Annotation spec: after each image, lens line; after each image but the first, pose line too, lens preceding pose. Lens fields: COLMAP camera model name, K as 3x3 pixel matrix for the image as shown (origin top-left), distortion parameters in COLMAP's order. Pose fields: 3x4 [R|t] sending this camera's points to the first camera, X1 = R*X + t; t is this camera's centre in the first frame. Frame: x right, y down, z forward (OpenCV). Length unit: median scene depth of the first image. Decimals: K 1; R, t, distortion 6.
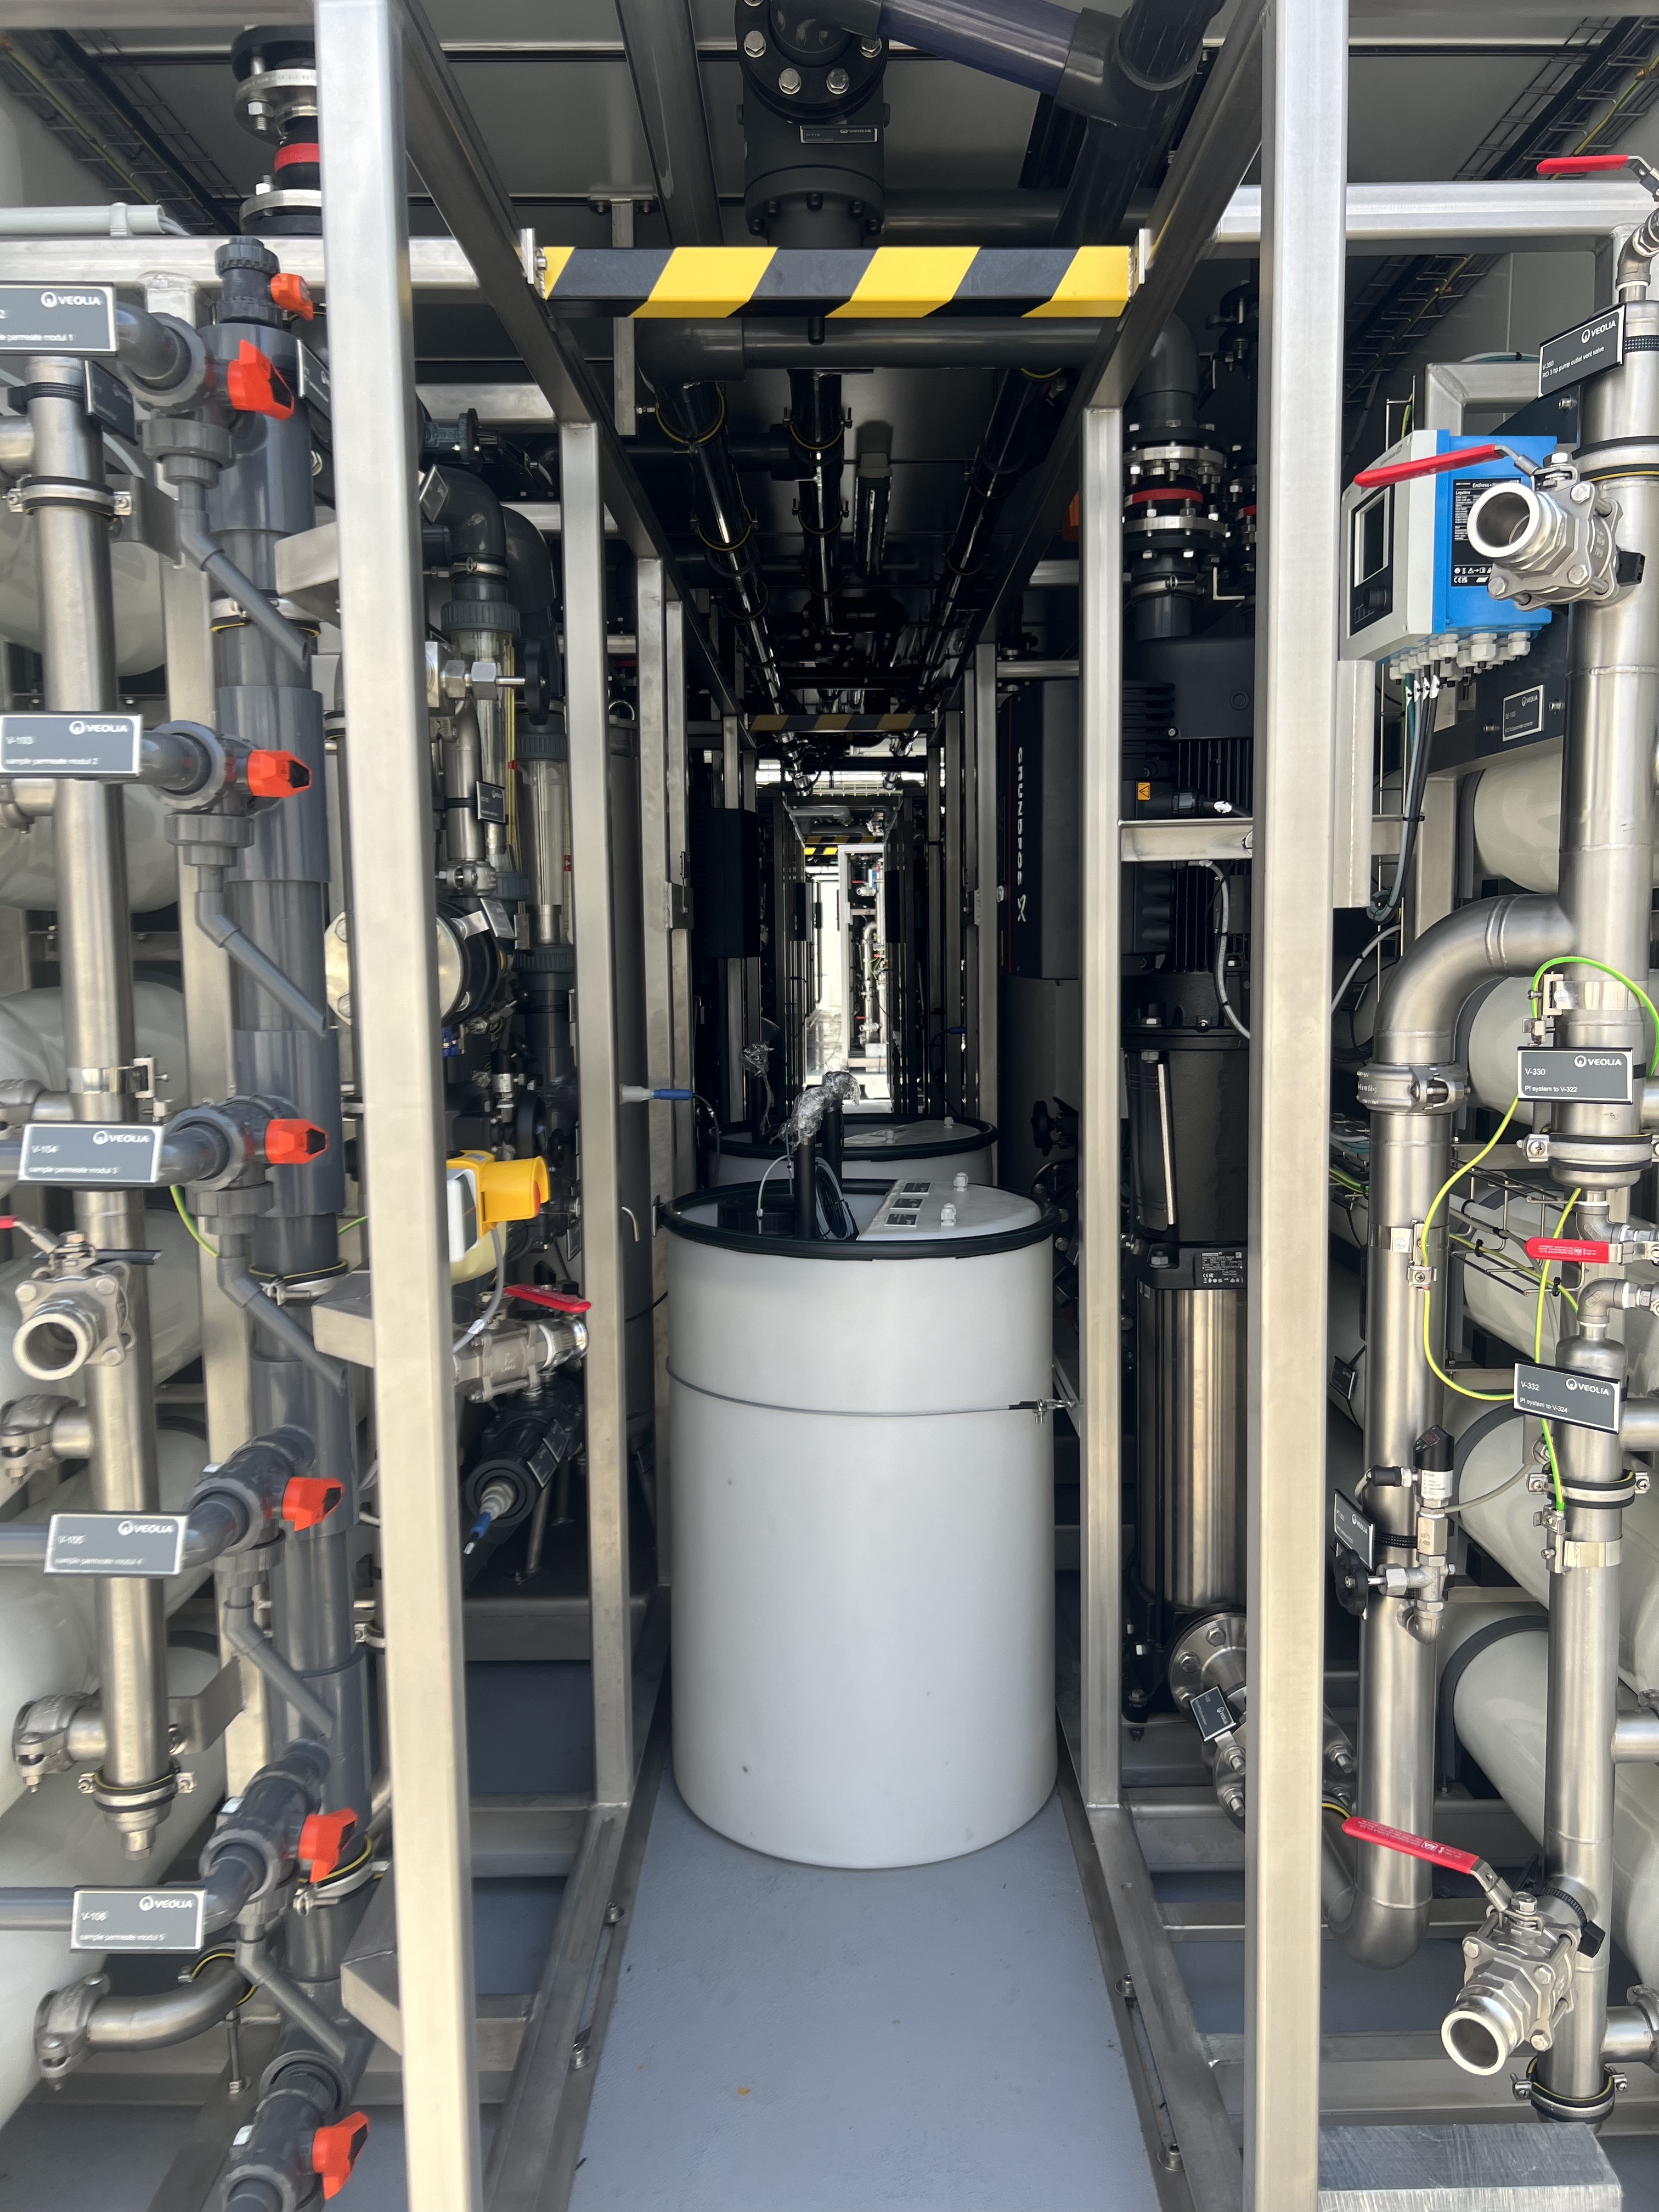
lens RADIAL K [[1823.4, 0, 856.5], [0, 1823.4, 1135.9], [0, 0, 1]] dist [-0.006966, -0.013276]
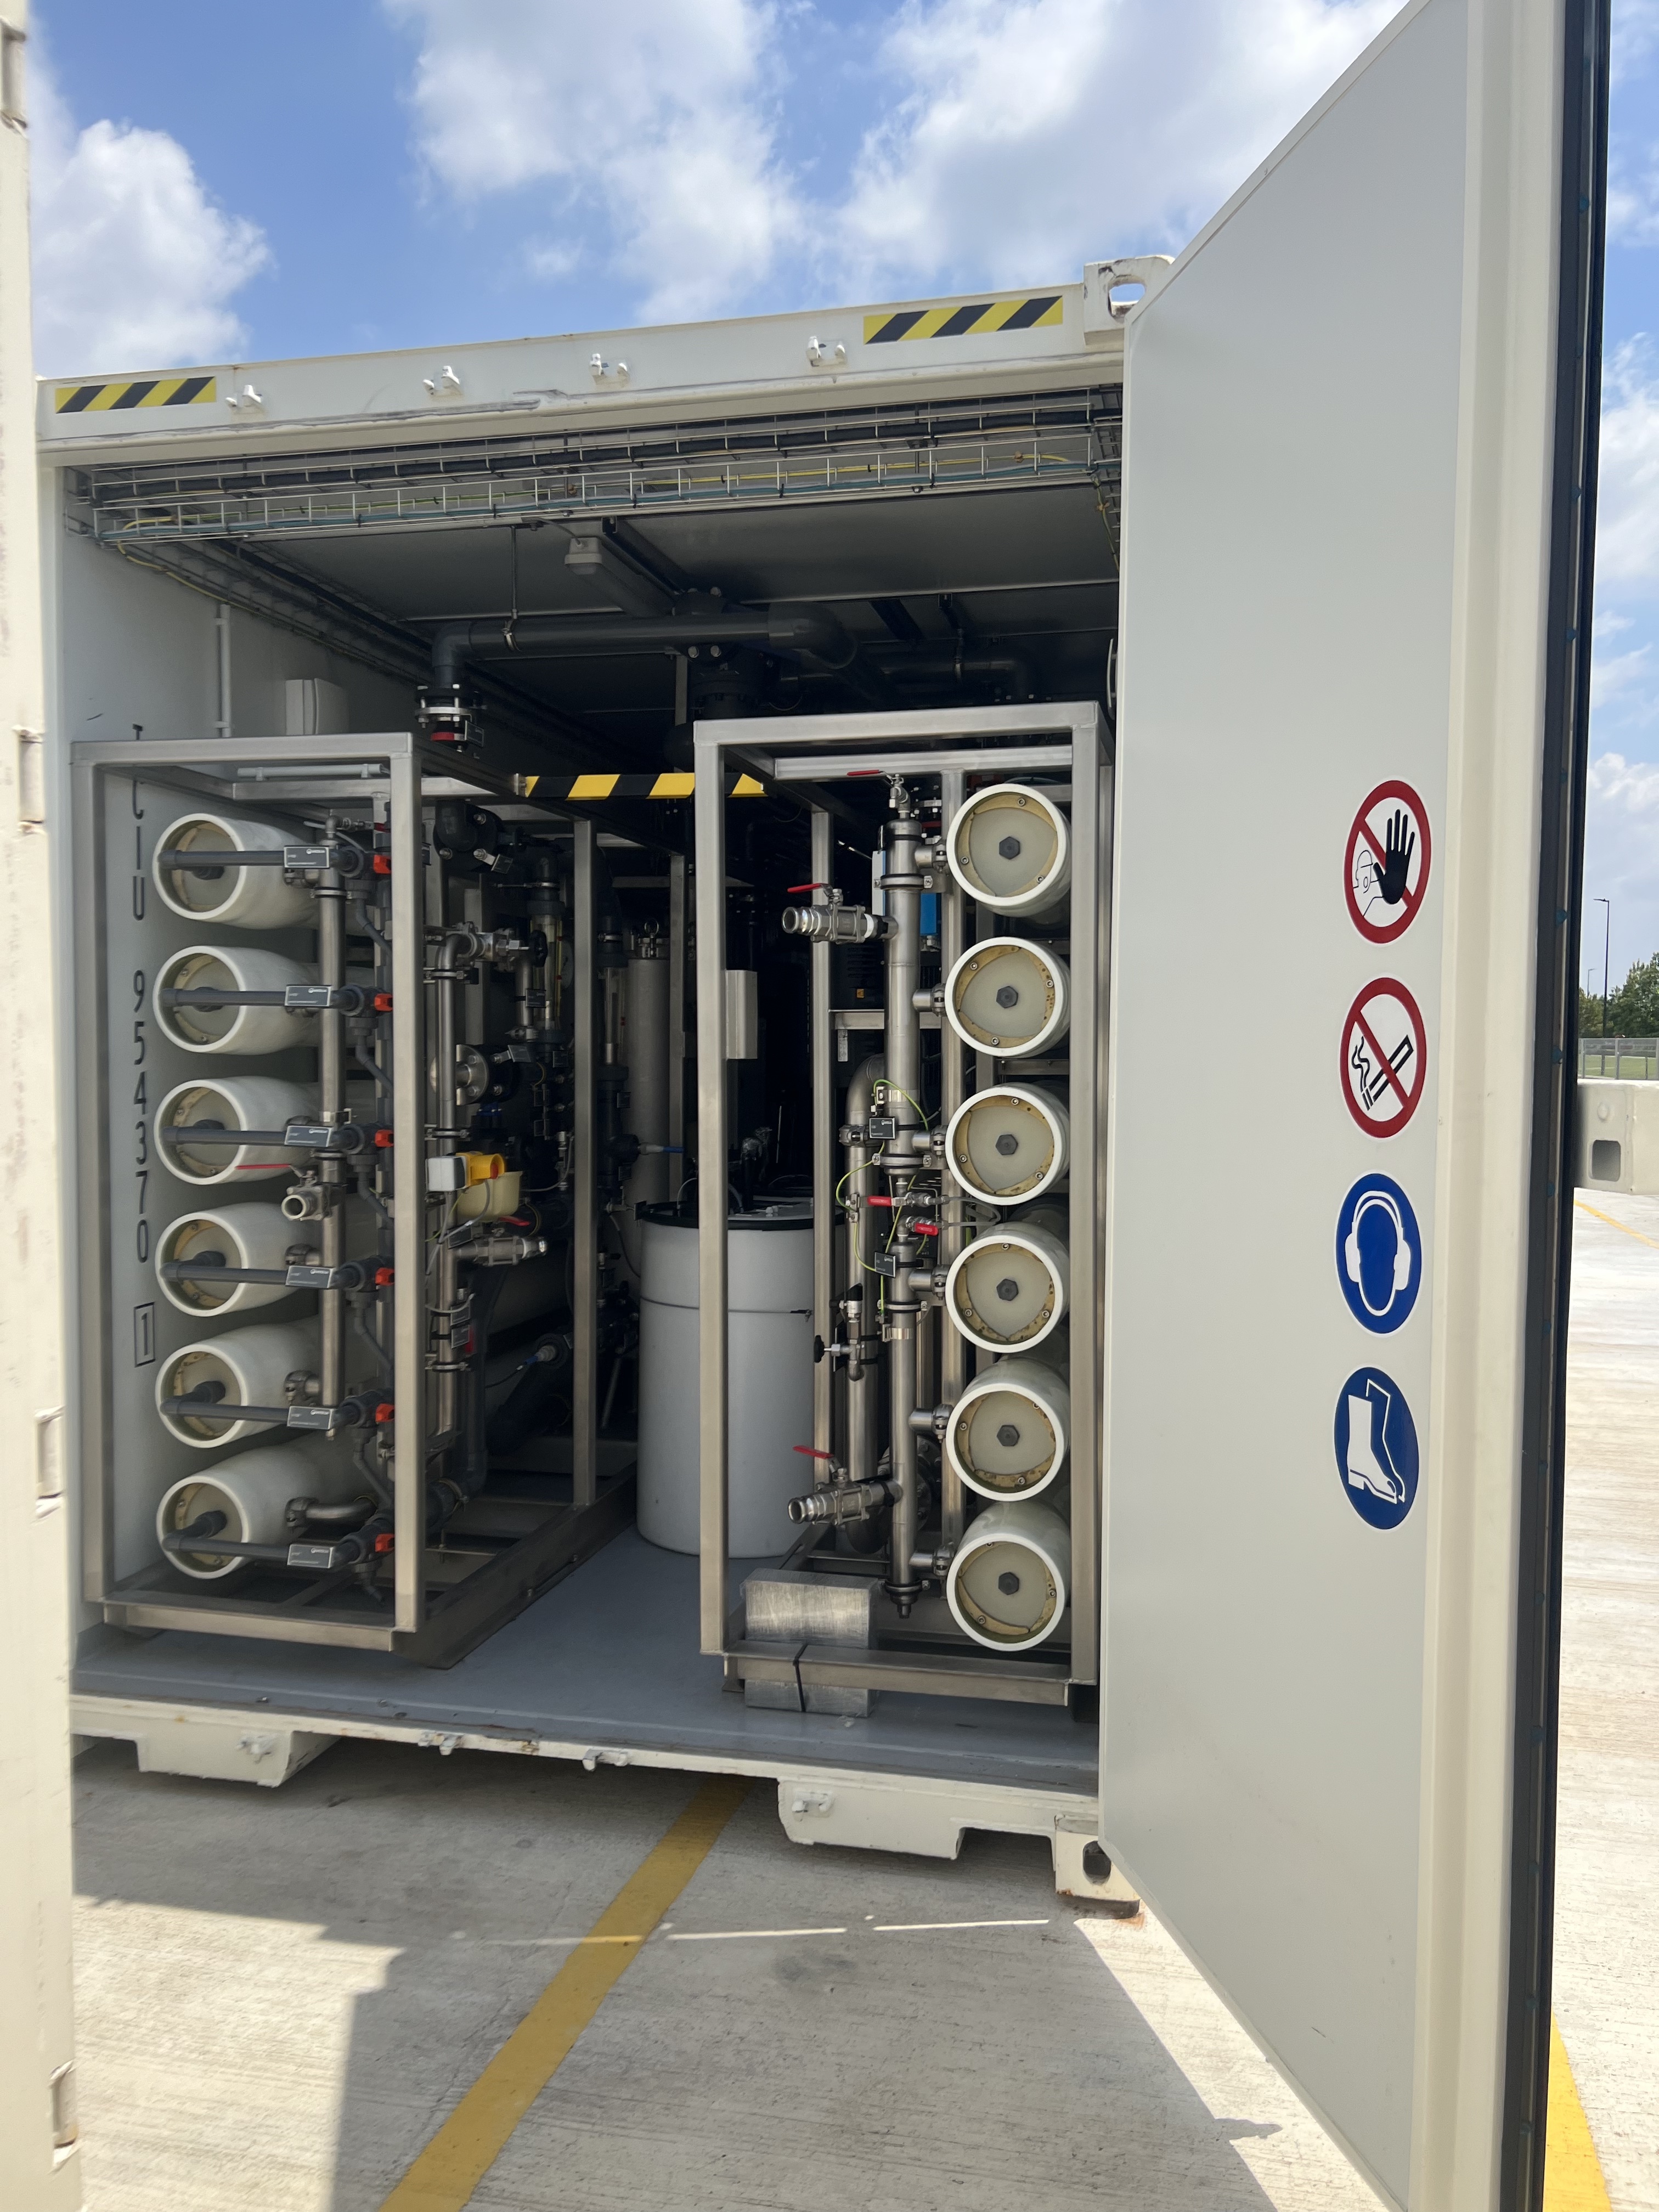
lens RADIAL K [[1790.1, 0, 829.5], [0, 1790.1, 1106.0], [0, 0, 1]] dist [0.044639, -0.126178]
pose [[0.972612, 0.023801, -0.231212, 0.801323], [-0.041996, 0.996366, -0.074096, 0.106512], [0.228609, 0.081777, 0.970078, -1.215111]]
